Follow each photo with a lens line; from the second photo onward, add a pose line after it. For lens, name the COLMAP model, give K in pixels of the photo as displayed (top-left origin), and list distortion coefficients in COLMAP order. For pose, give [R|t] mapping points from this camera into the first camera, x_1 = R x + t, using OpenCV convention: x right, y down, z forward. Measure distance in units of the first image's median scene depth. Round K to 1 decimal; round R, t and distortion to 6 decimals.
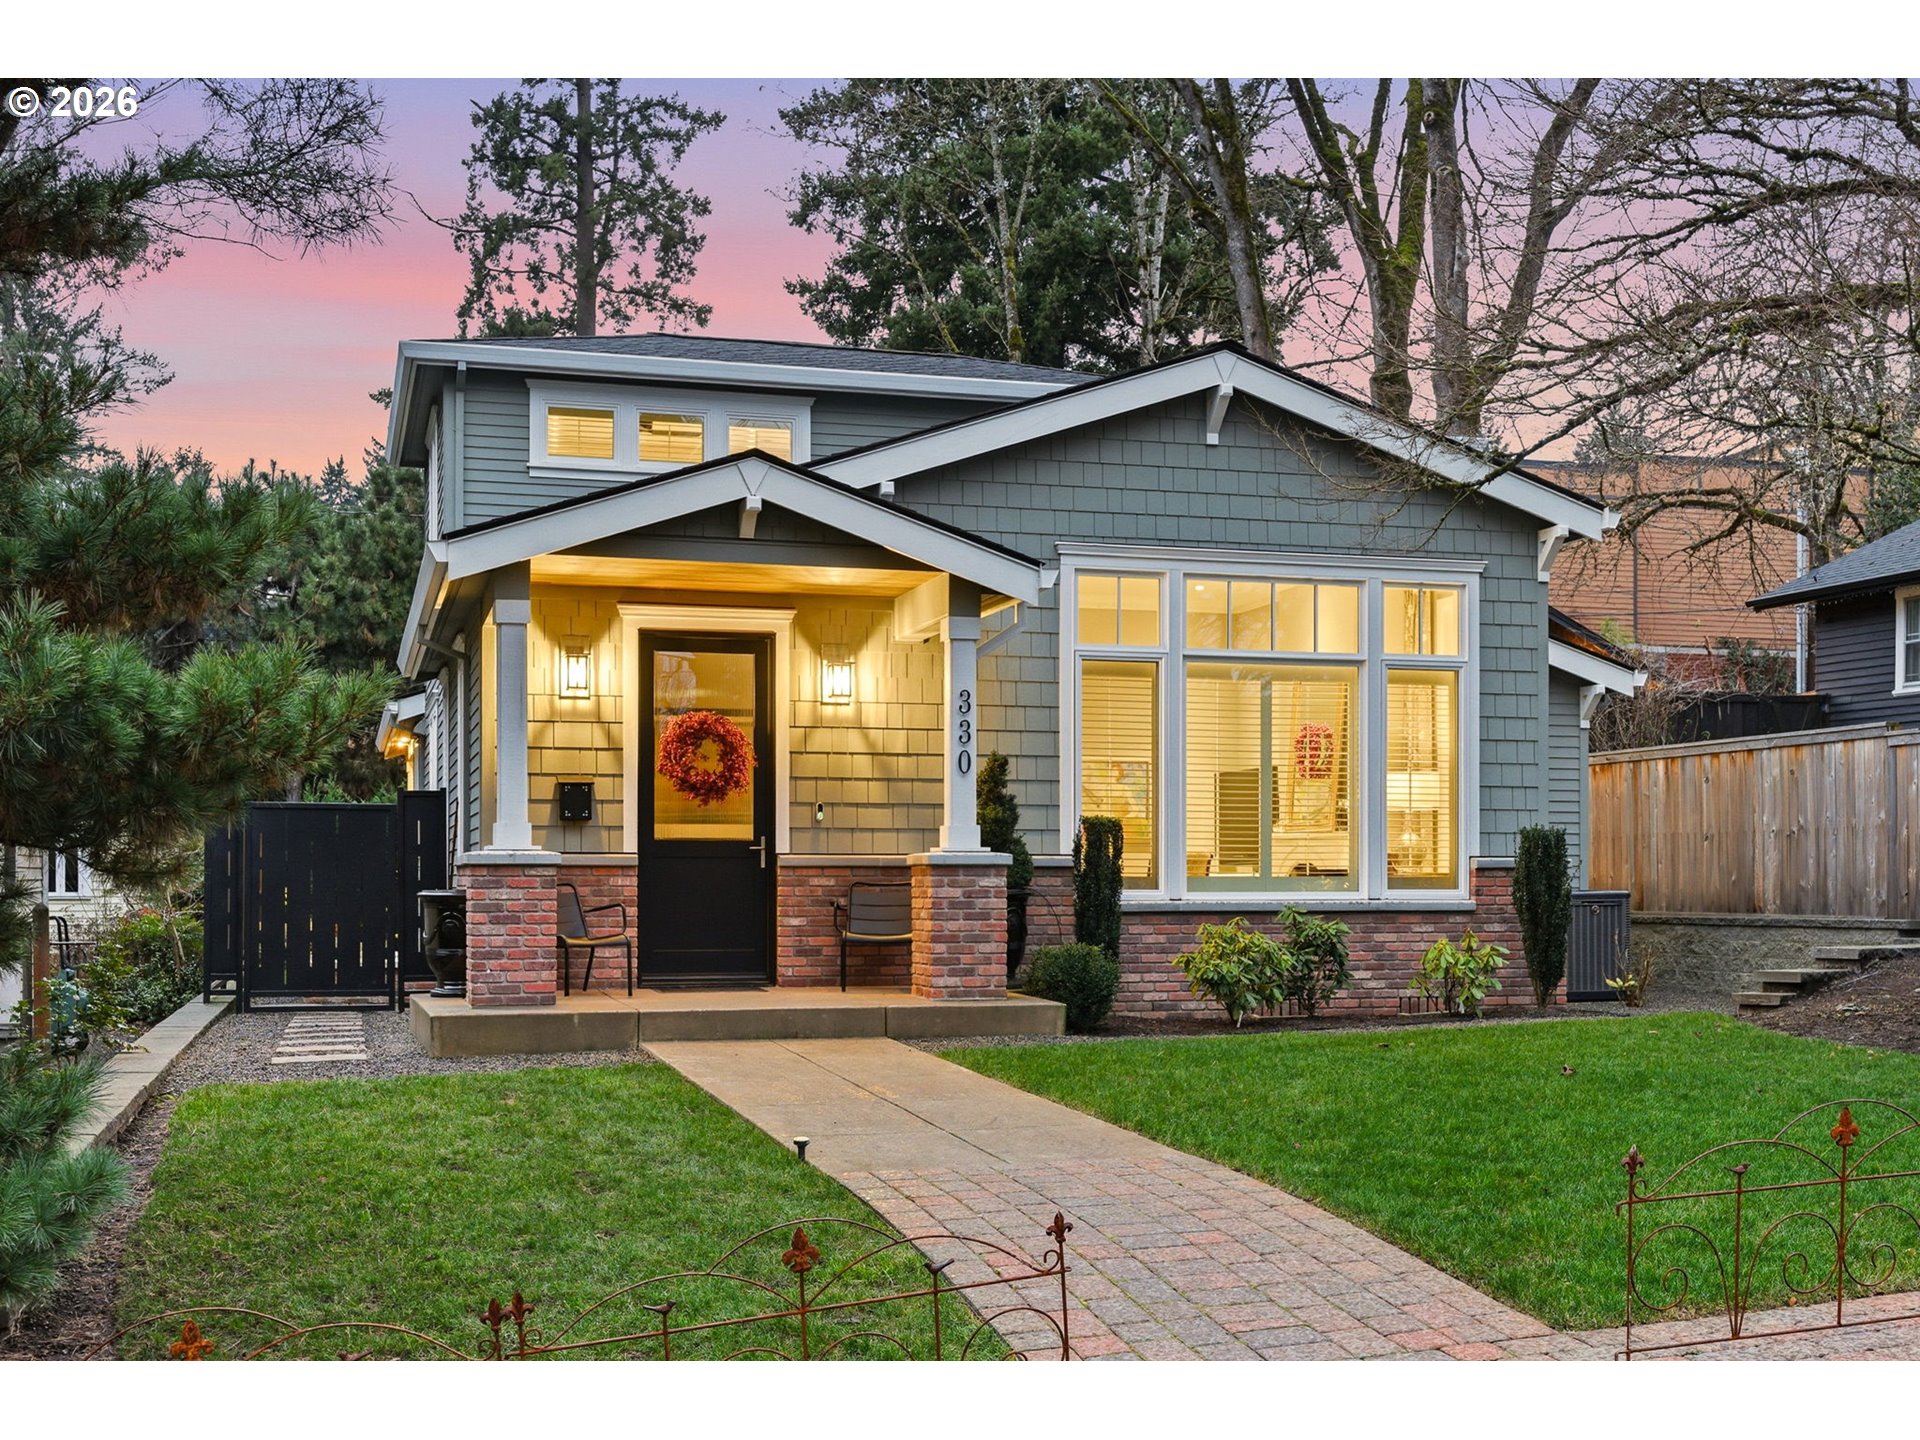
lens RADIAL K [[2212.9, 0, 960.0], [0, 2212.9, 885.7], [0, 0, 1]] dist [-0.003554, 0.008358]
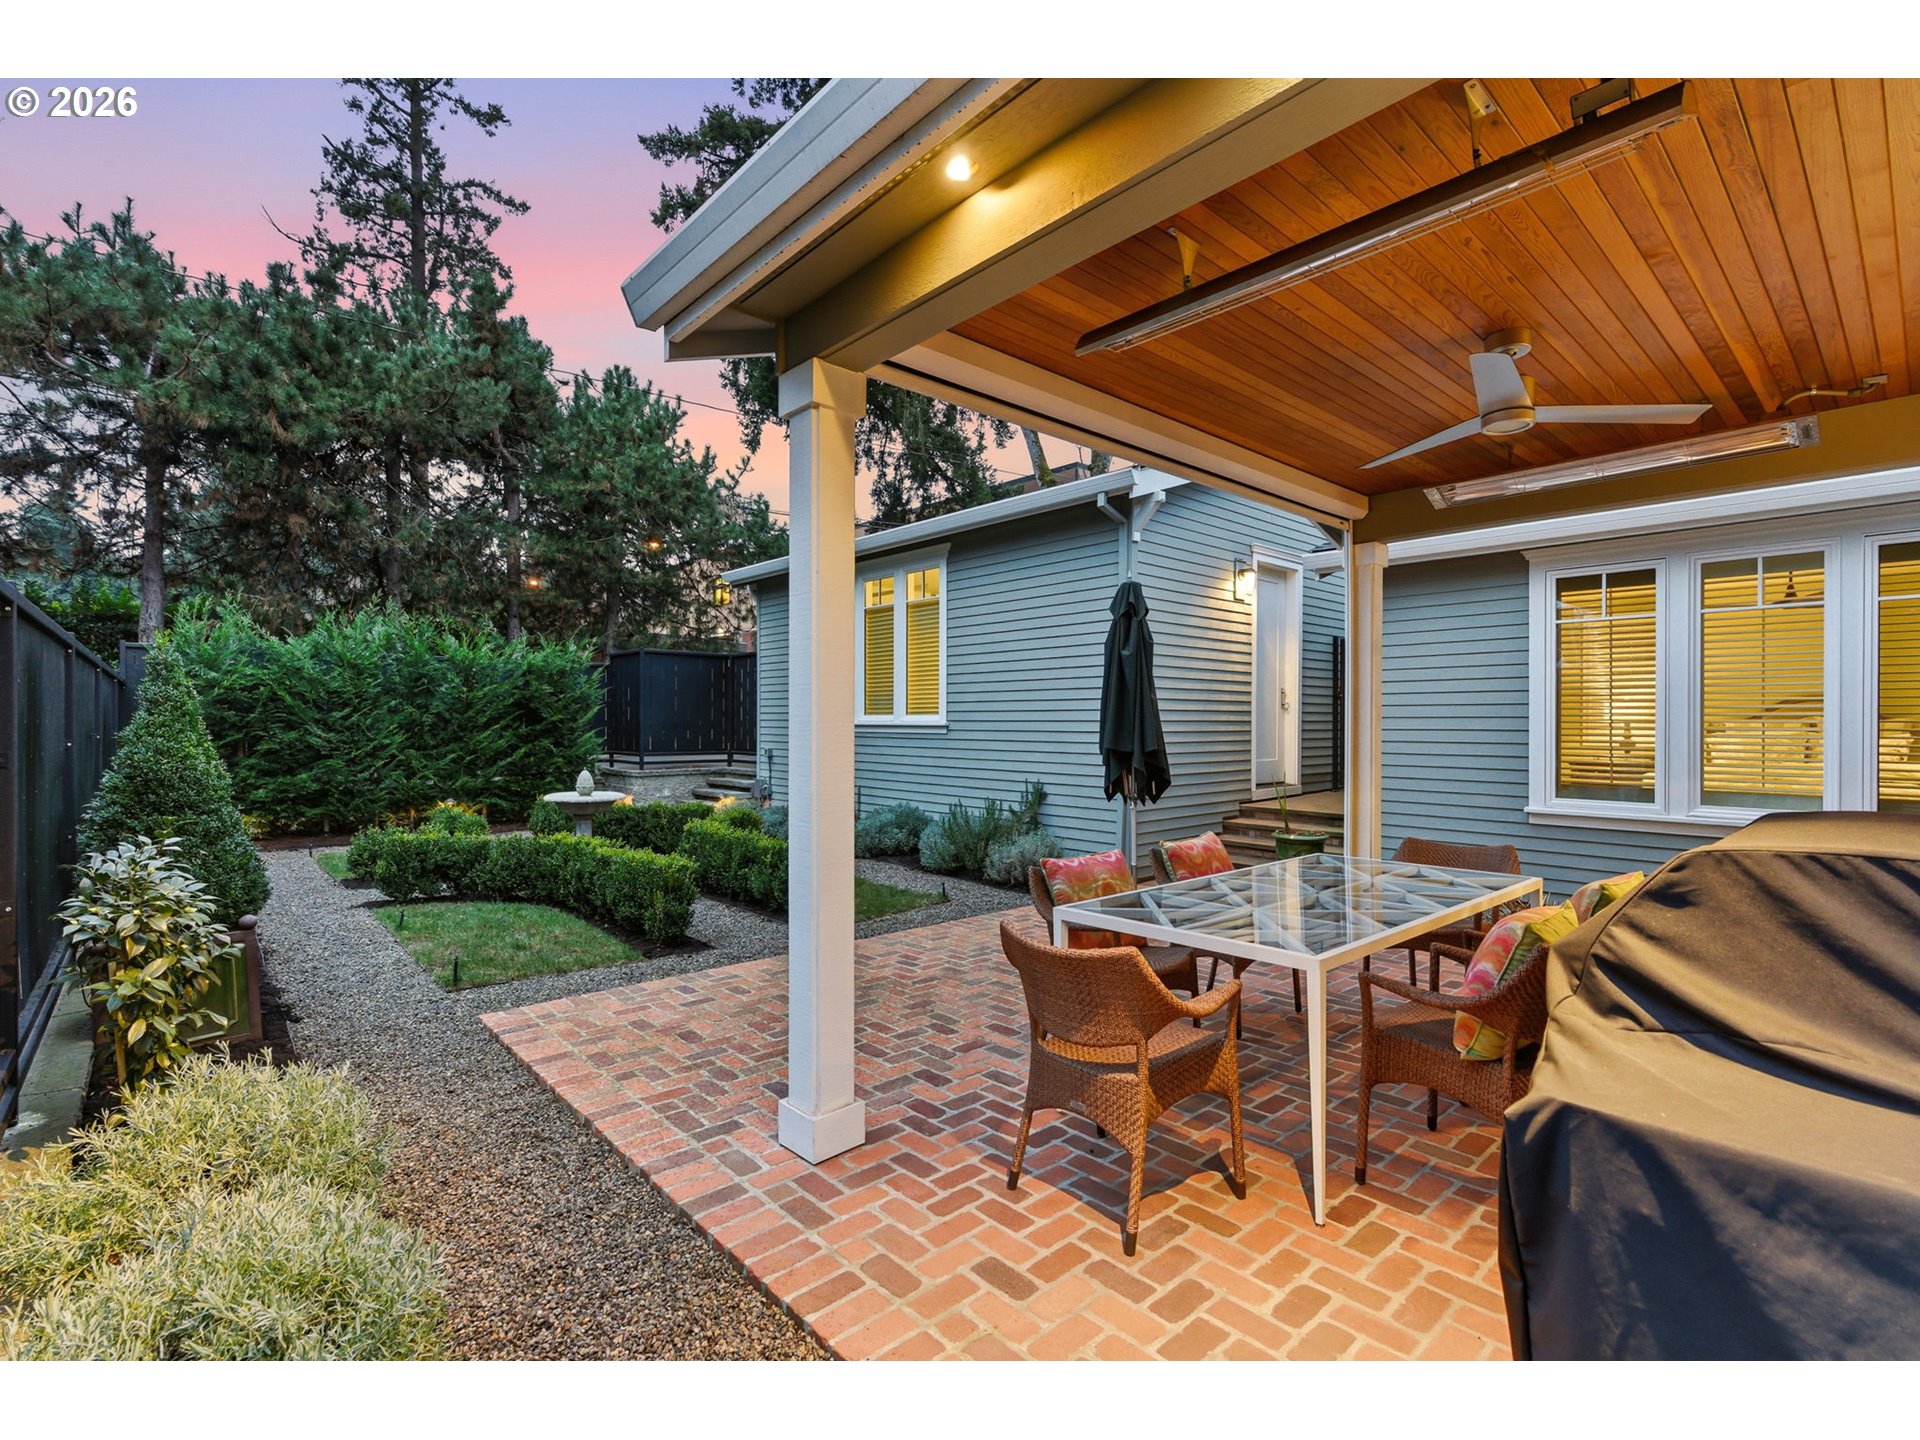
lens RADIAL K [[883.6, 0, 961.9], [0, 883.6, 730.3], [0, 0, 1]] dist [-0.001413, 0.000607]
pose [[0.899008, -0.001020, 0.437930, -0.464581], [-0.002235, 0.999974, 0.006917, -0.028689], [-0.437926, -0.007197, 0.898982, 1.530406]]
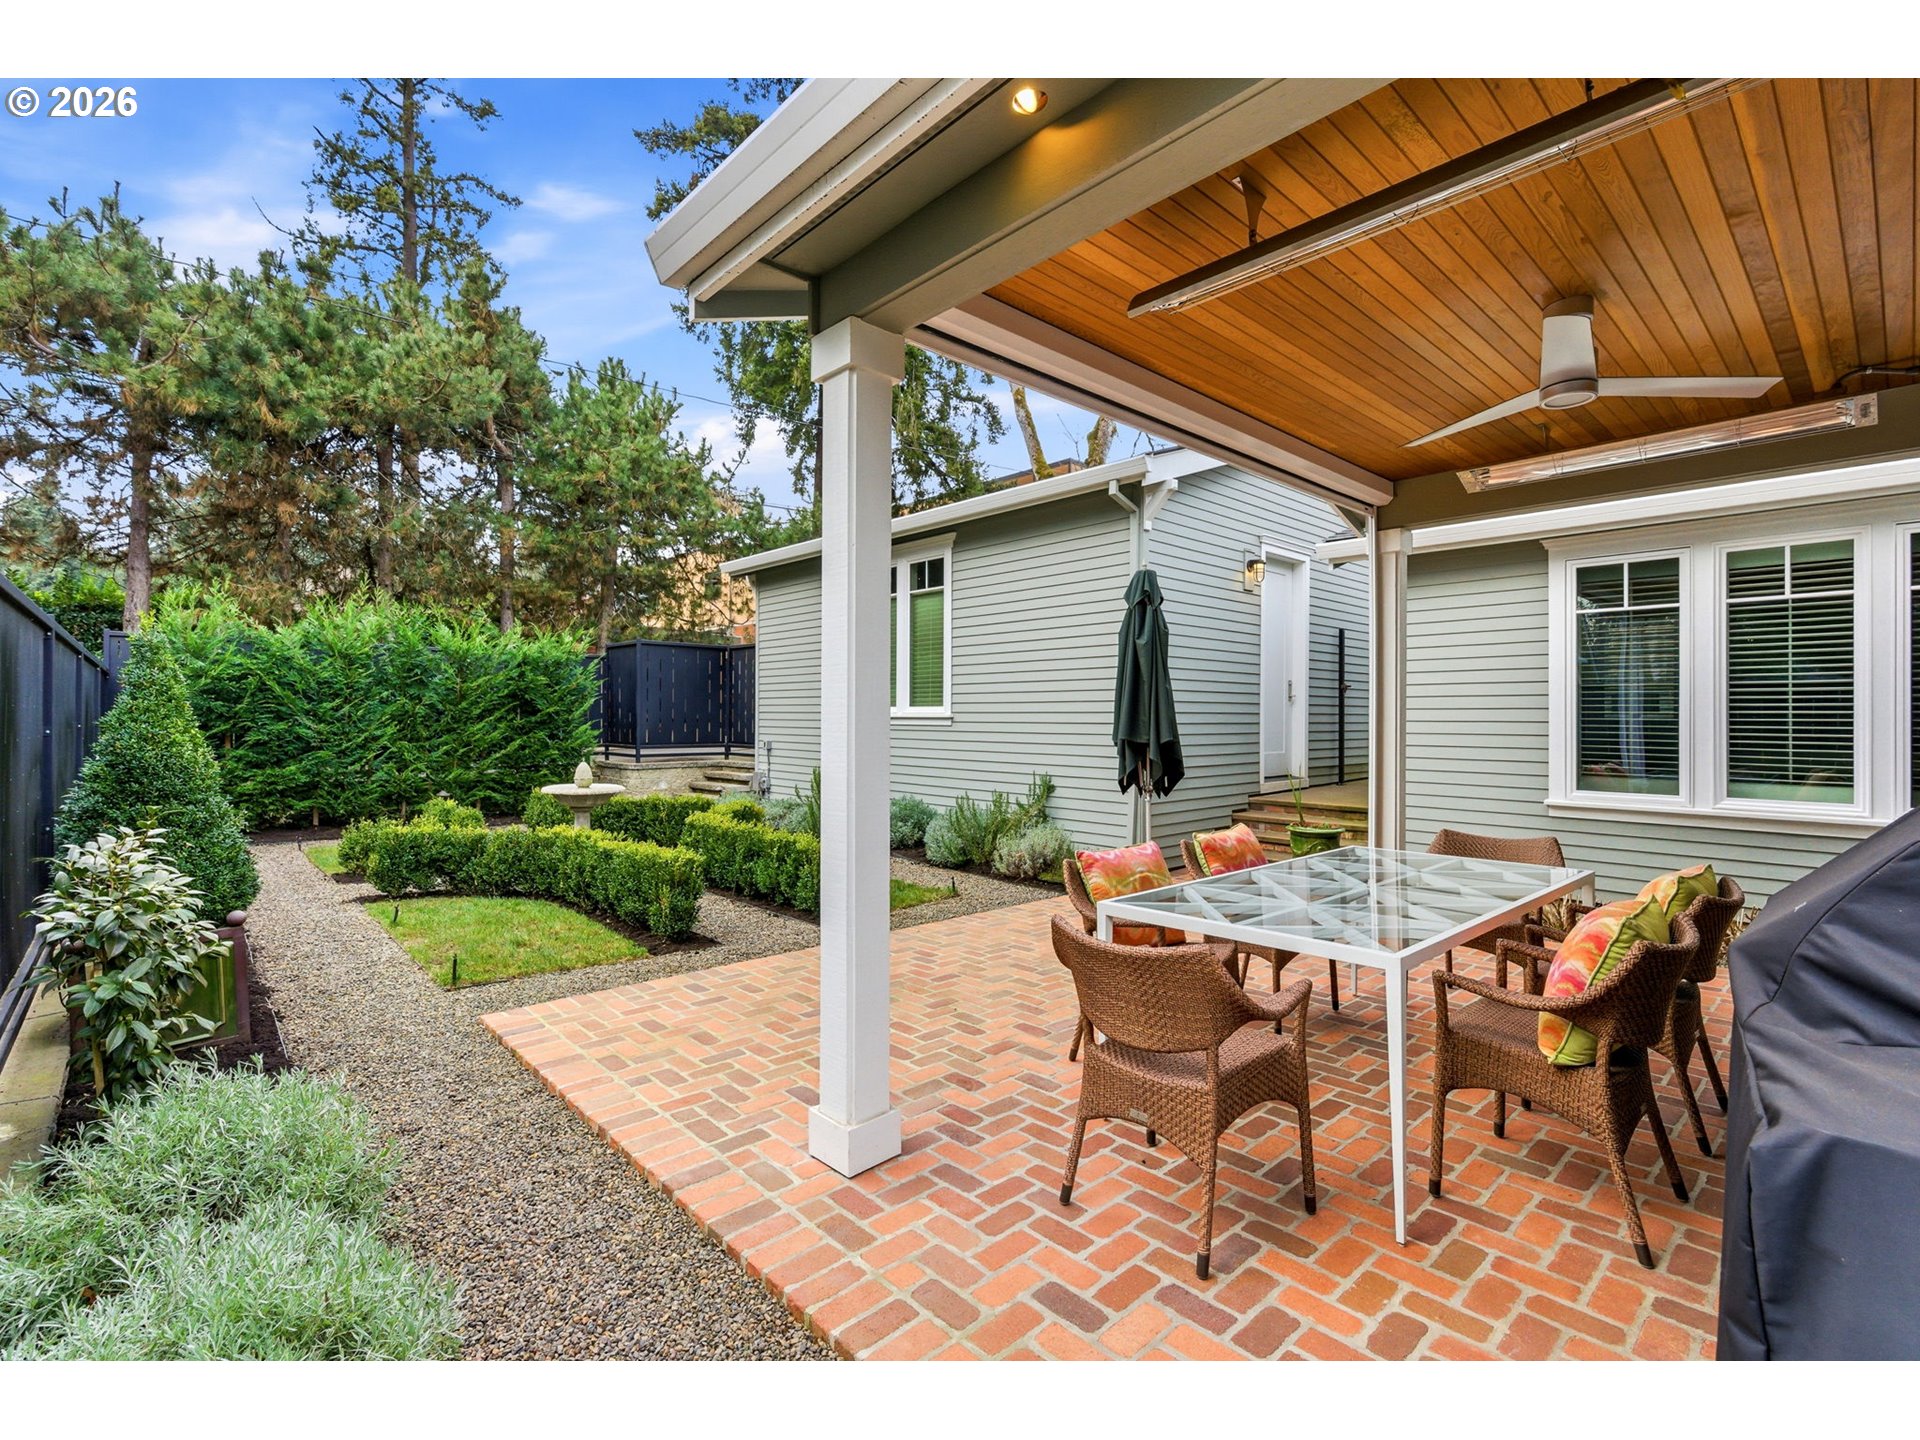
lens RADIAL K [[876.9, 0, 961.4], [0, 876.9, 720.7], [0, 0, 1]] dist [-0.000677, -0.000092]
pose [[0.893306, 0.003214, 0.449437, -0.468653], [-0.004082, 0.999991, 0.000962, -0.026381], [-0.449430, -0.002694, 0.893312, 1.544851]]
